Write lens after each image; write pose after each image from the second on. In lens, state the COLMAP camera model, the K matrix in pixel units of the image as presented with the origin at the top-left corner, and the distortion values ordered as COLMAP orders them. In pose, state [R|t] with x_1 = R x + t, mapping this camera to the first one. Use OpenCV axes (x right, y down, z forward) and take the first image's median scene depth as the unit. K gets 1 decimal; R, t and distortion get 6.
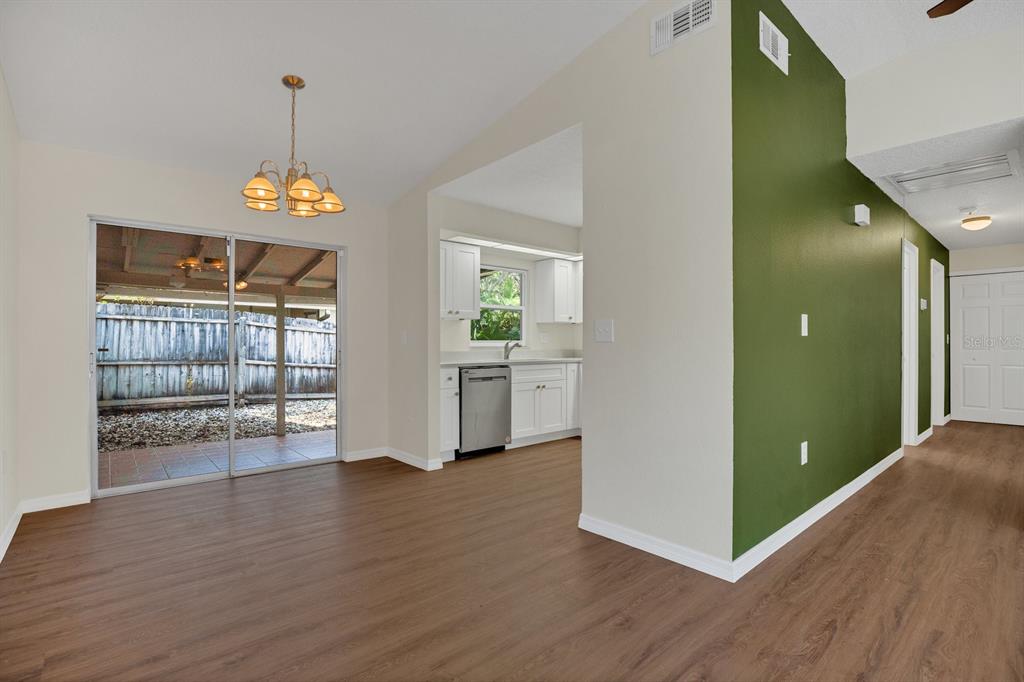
lens RADIAL K [[481.1, 0, 514.6], [0, 481.1, 345.3], [0, 0, 1]] dist [-0.027157, 0.001570]
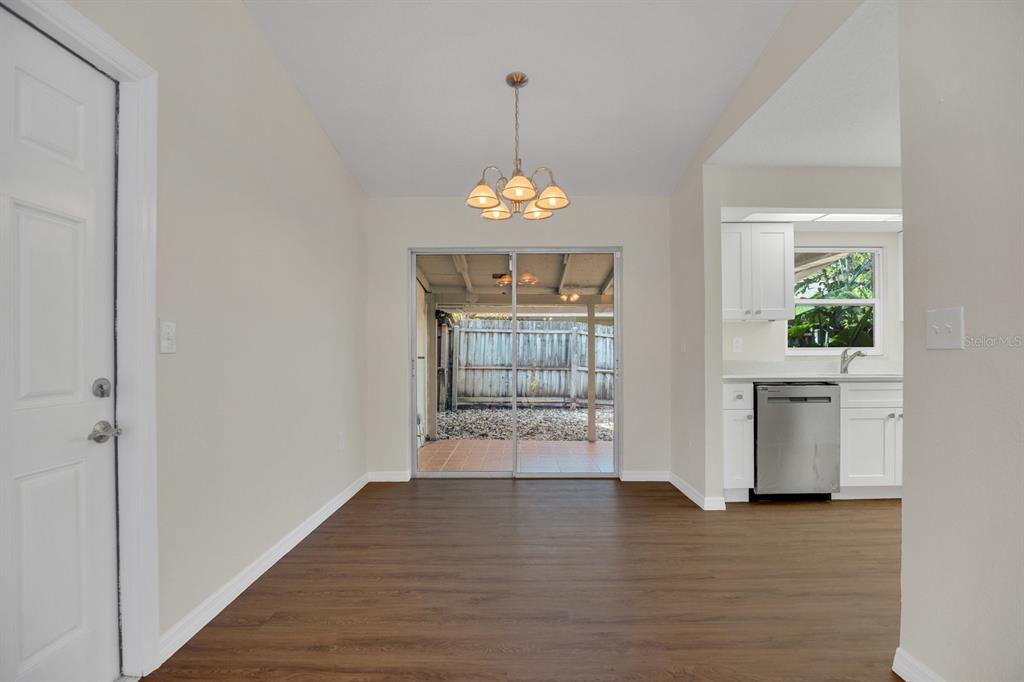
lens RADIAL K [[481.8, 0, 518.0], [0, 481.8, 347.6], [0, 0, 1]] dist [-0.029098, 0.000358]
pose [[0.753444, -0.006266, -0.657482, 0.069803], [-0.001231, 0.999939, -0.010941, -0.001117], [0.657511, 0.009053, 0.753391, 0.115678]]
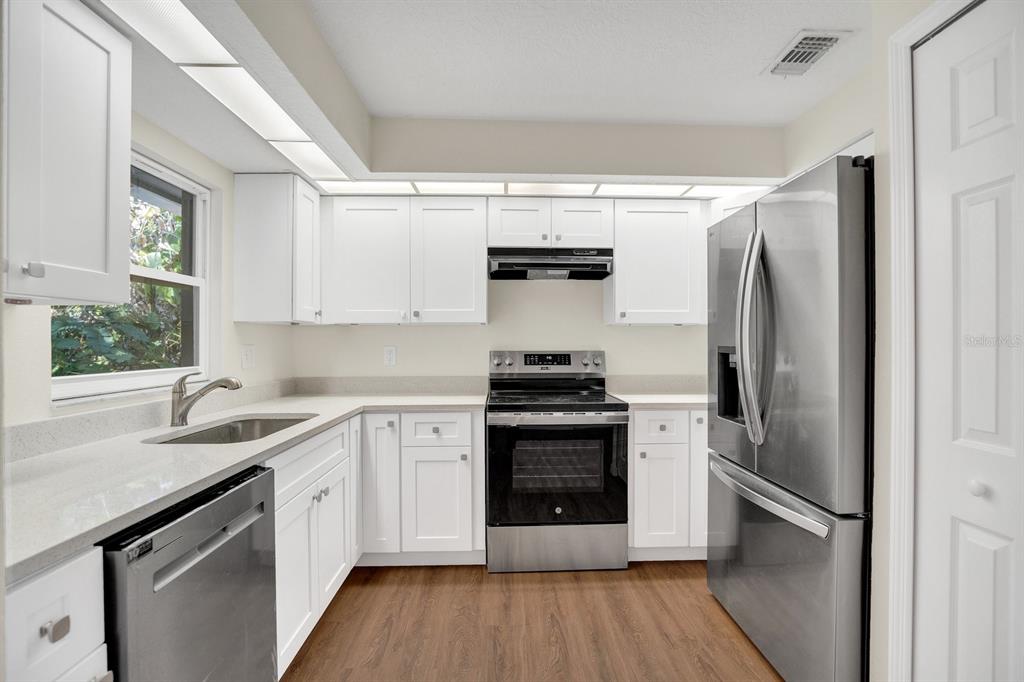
lens RADIAL K [[481.1, 0, 514.6], [0, 481.1, 345.3], [0, 0, 1]] dist [-0.027157, 0.001570]
pose [[0.636848, -0.003588, 0.770981, -0.104249], [0.004568, 0.999989, 0.000880, -0.022941], [-0.770976, 0.002962, 0.636858, 0.499276]]
